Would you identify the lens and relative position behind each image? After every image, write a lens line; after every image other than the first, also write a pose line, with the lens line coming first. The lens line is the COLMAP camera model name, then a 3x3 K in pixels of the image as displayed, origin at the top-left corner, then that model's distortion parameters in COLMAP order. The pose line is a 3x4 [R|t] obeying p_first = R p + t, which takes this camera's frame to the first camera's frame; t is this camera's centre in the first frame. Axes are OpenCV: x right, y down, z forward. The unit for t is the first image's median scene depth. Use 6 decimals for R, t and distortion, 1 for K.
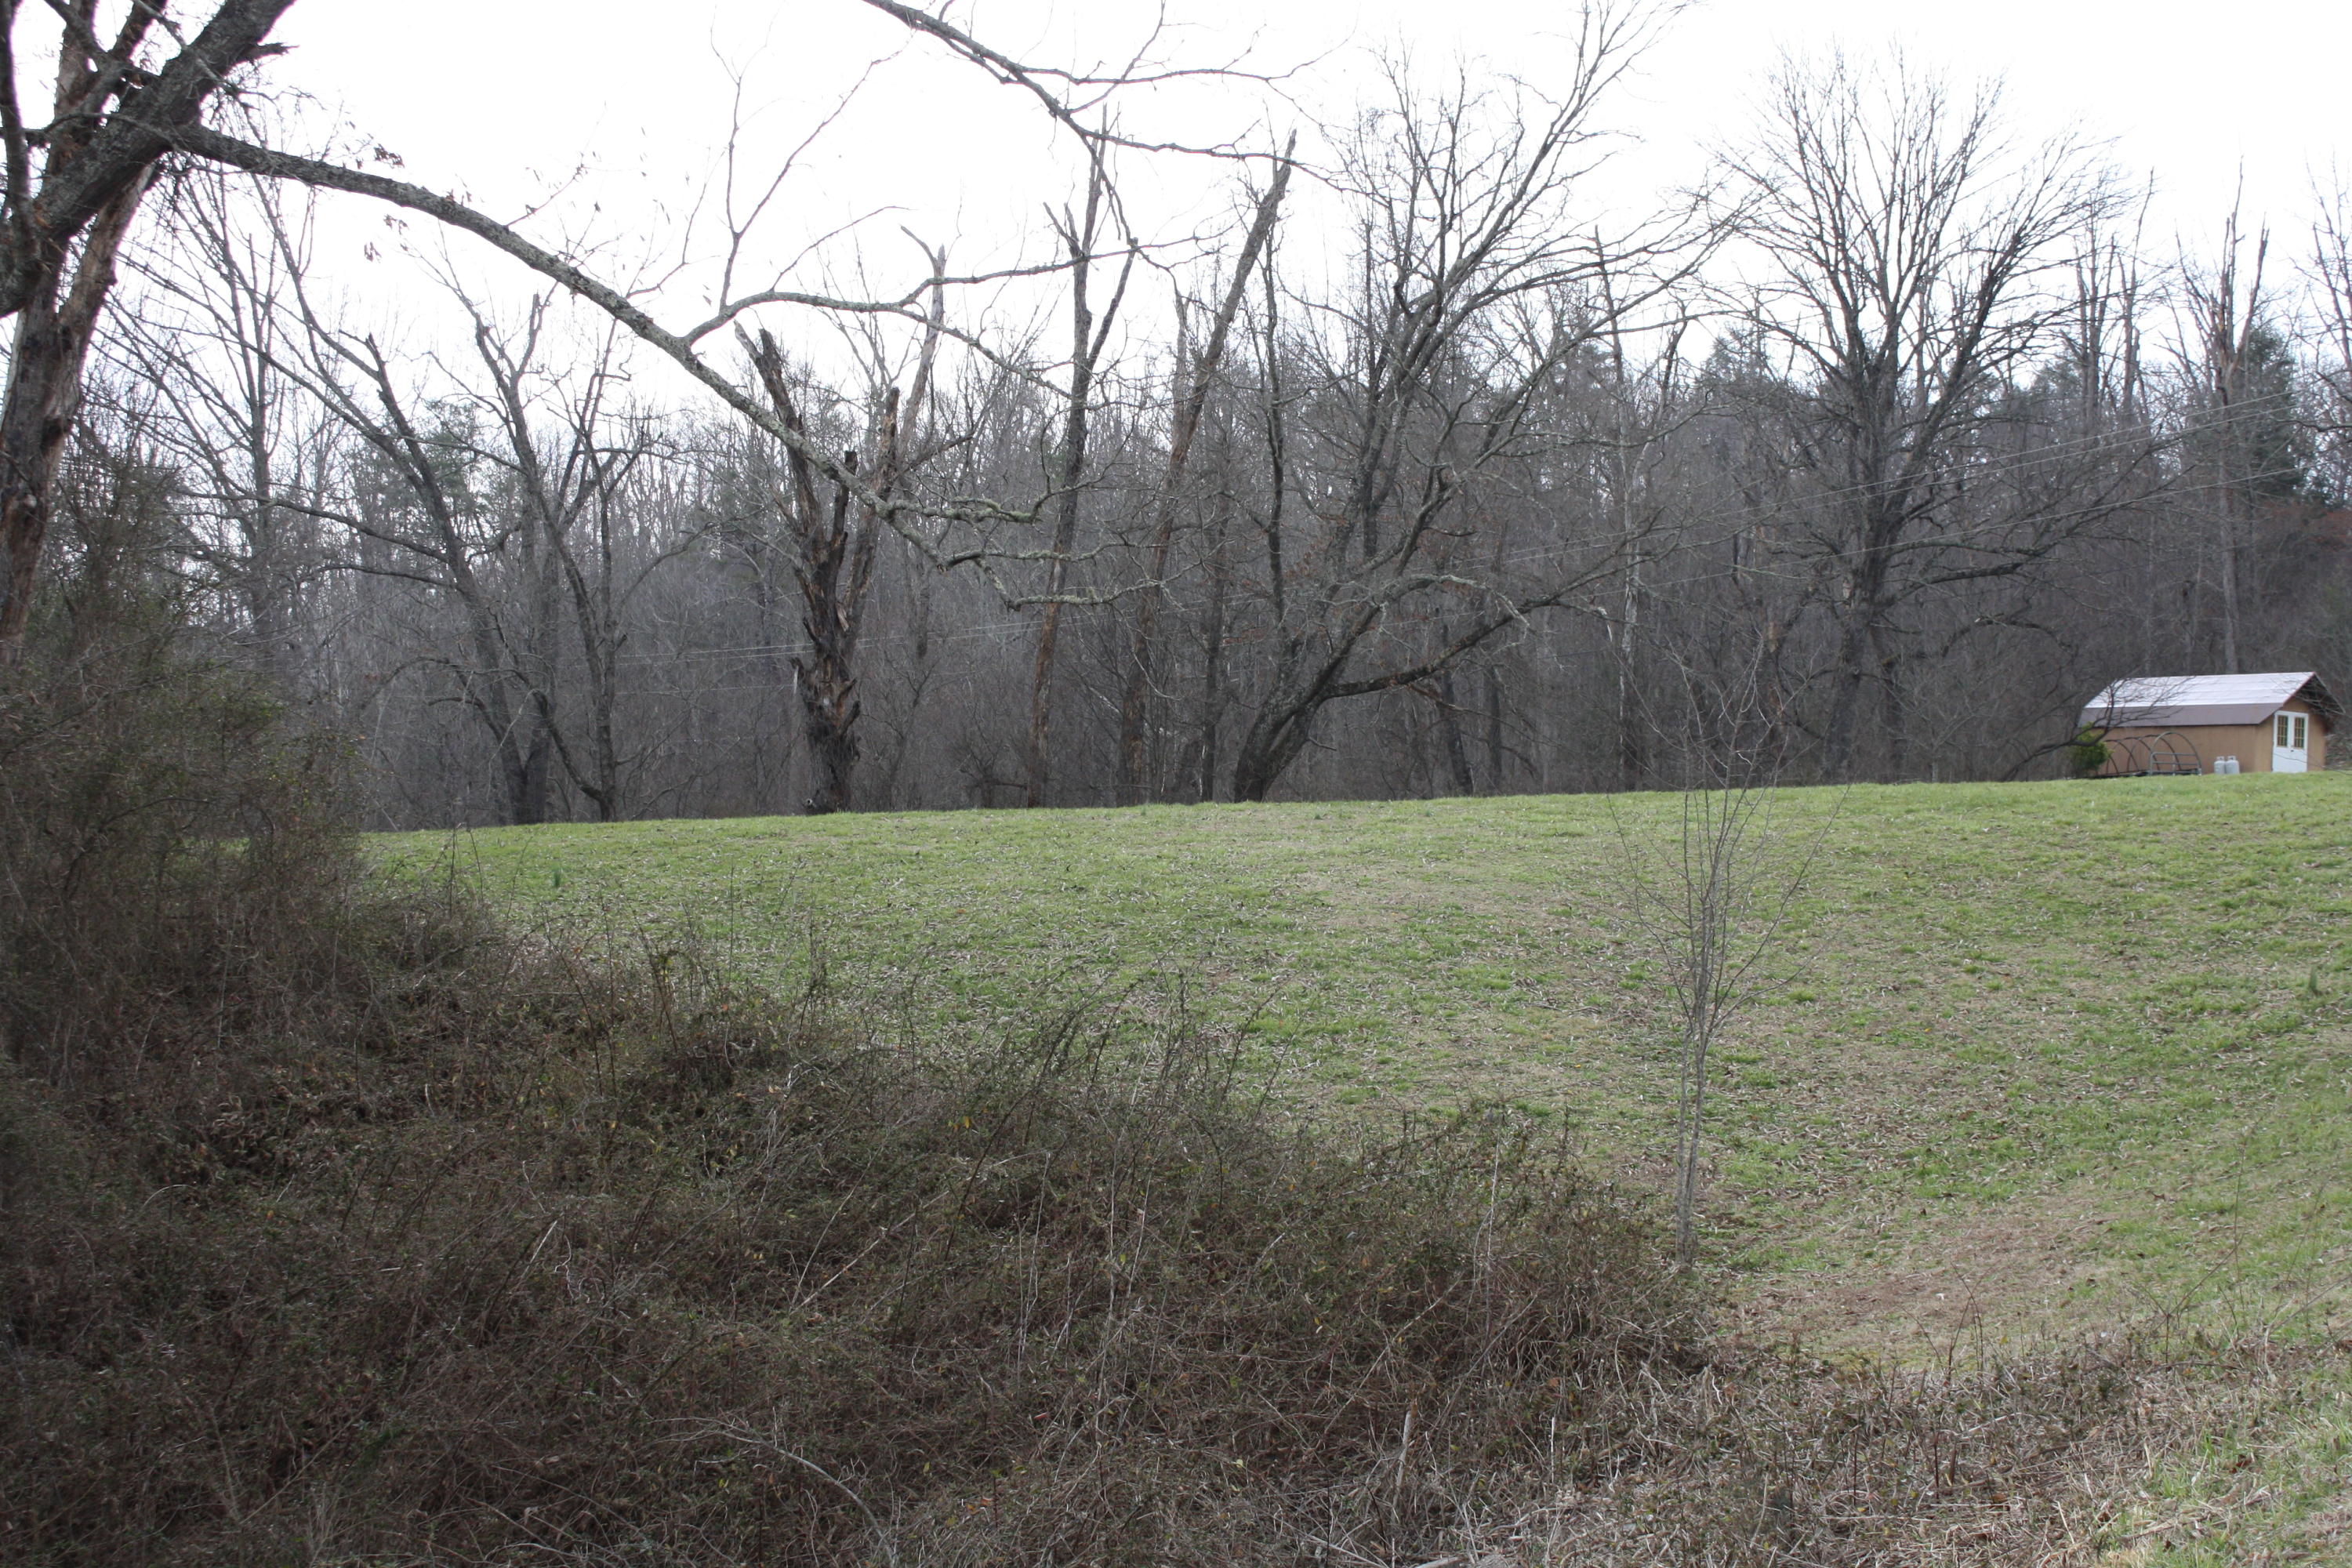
lens RADIAL K [[3176.3, 0, 1210.6], [0, 3176.3, 765.9], [0, 0, 1]] dist [-0.038507, 0.000000]
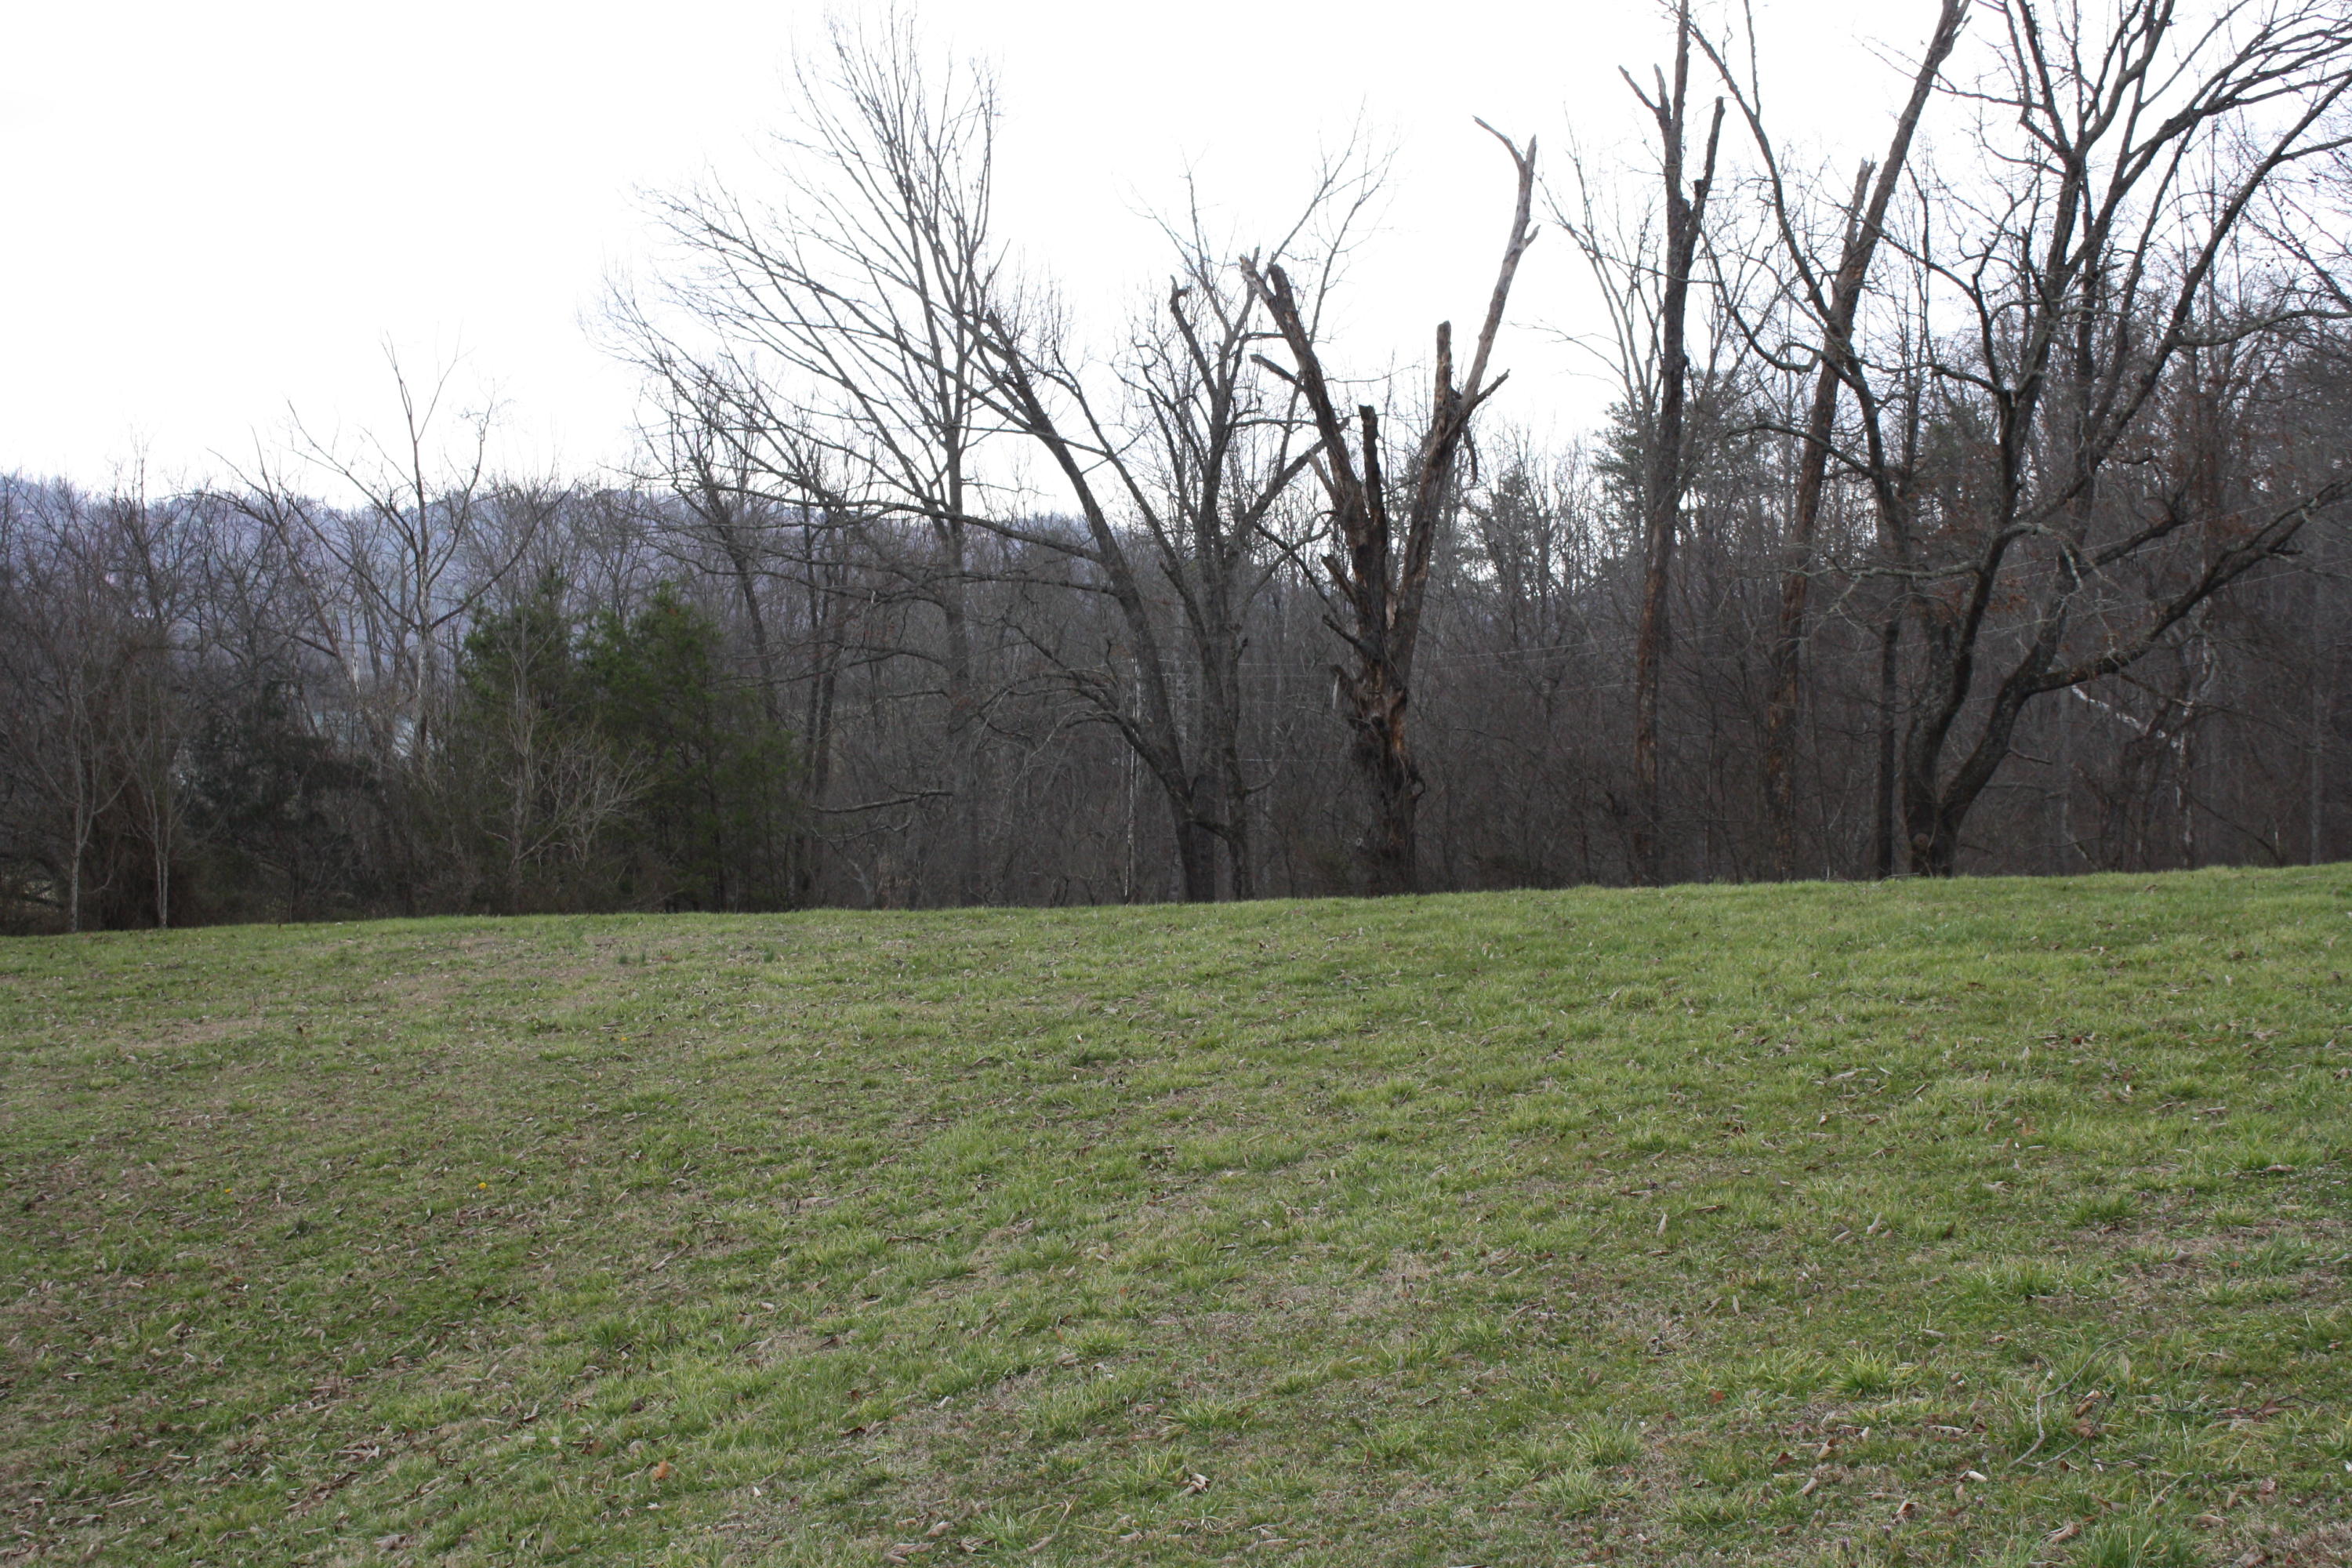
lens RADIAL K [[3176.3, 0, 1175.7], [0, 3176.3, 768.4], [0, 0, 1]] dist [-0.038507, 0.000000]
pose [[0.864994, -0.017010, -0.501493, 0.236704], [0.022024, 0.999749, 0.004077, -0.011928], [0.501298, -0.014571, 0.865152, 0.274748]]
